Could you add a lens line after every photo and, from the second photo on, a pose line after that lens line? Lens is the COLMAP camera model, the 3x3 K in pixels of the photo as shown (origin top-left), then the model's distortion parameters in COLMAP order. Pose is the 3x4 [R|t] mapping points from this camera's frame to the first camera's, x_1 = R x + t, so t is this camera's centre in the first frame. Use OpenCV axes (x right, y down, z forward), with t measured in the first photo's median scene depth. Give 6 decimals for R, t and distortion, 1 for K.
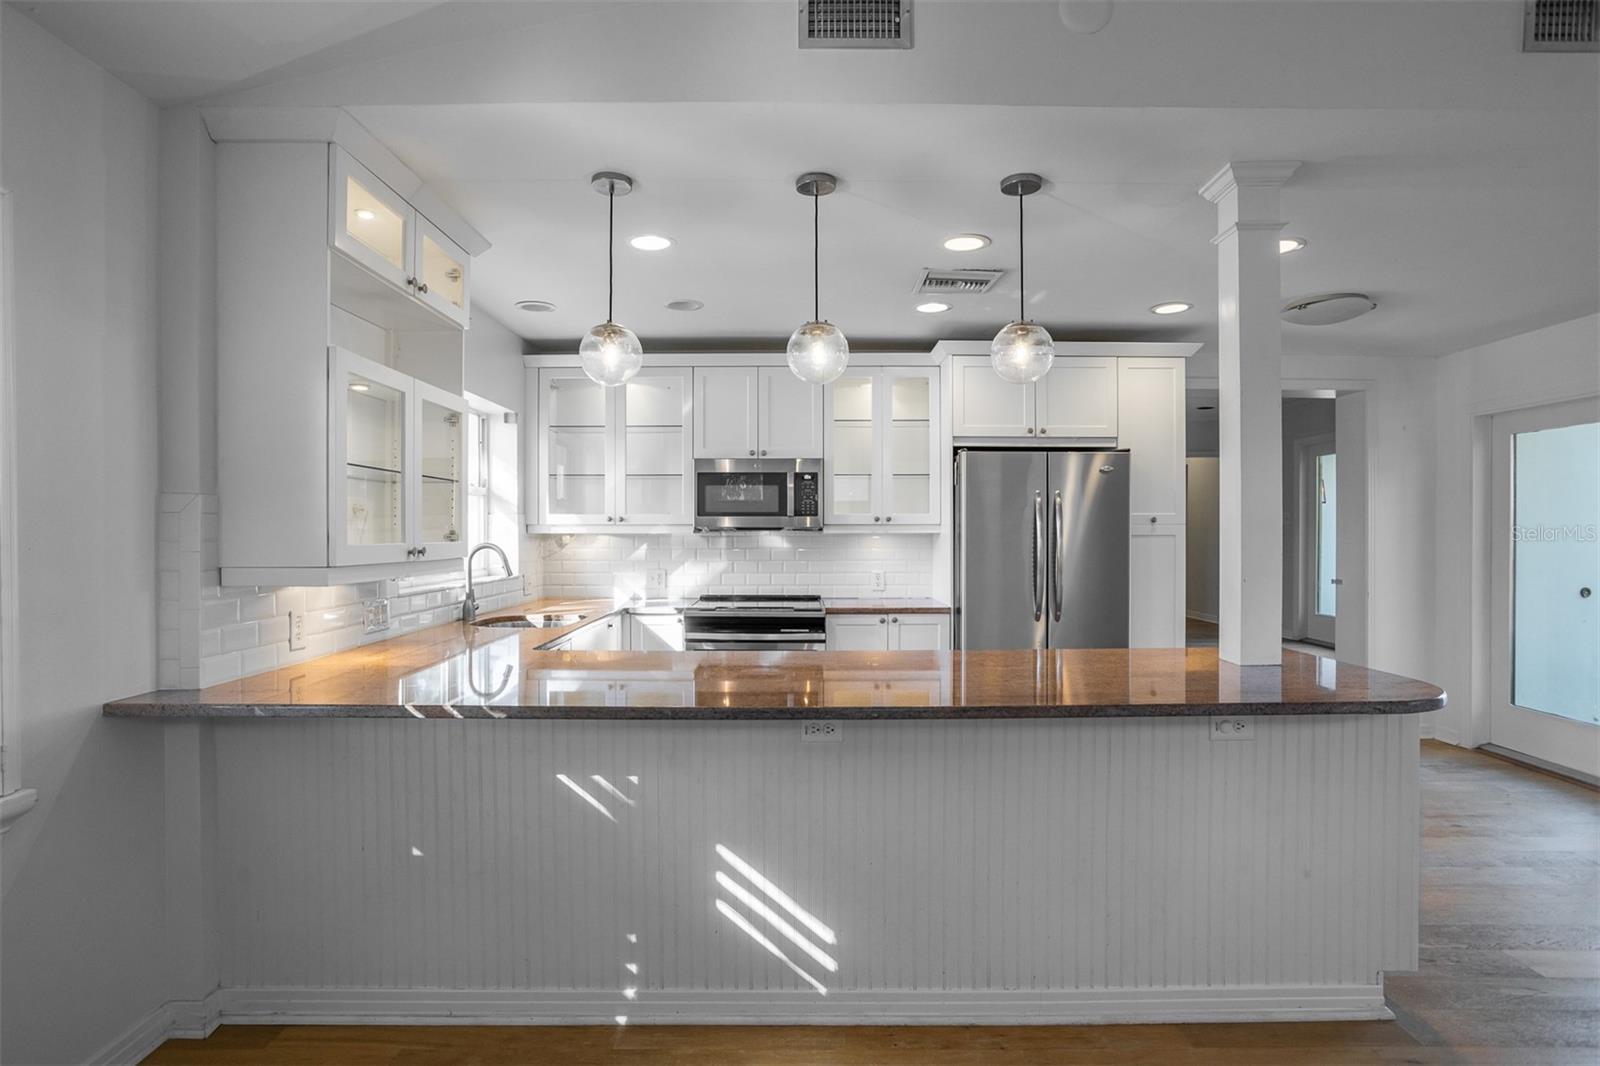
lens RADIAL K [[811.0, 0, 800.0], [0, 811.0, 533.0], [0, 0, 1]] dist [-0.041020, 0.024631]
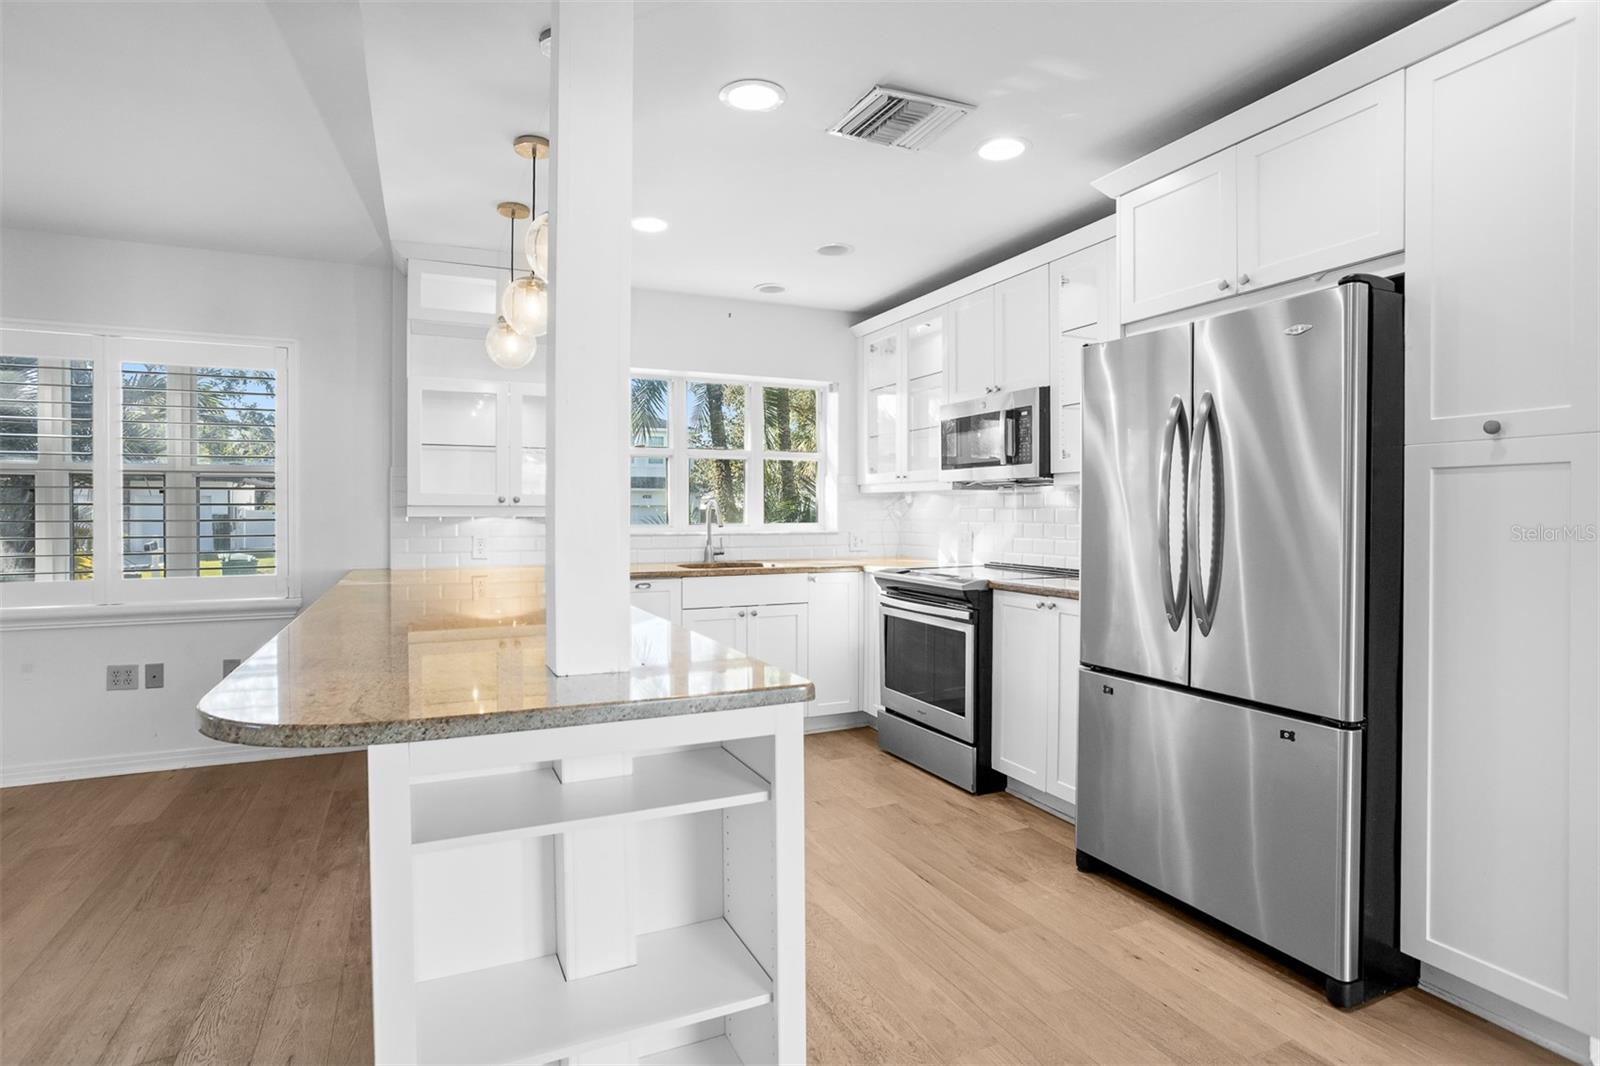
lens RADIAL K [[831.1, 0, 790.5], [0, 831.1, 528.0], [0, 0, 1]] dist [-0.034371, 0.018368]
pose [[0.402019, 0.019765, -0.915418, 0.672385], [-0.002144, 0.999785, 0.020645, 0.025557], [0.915629, -0.006337, 0.401975, 0.507564]]
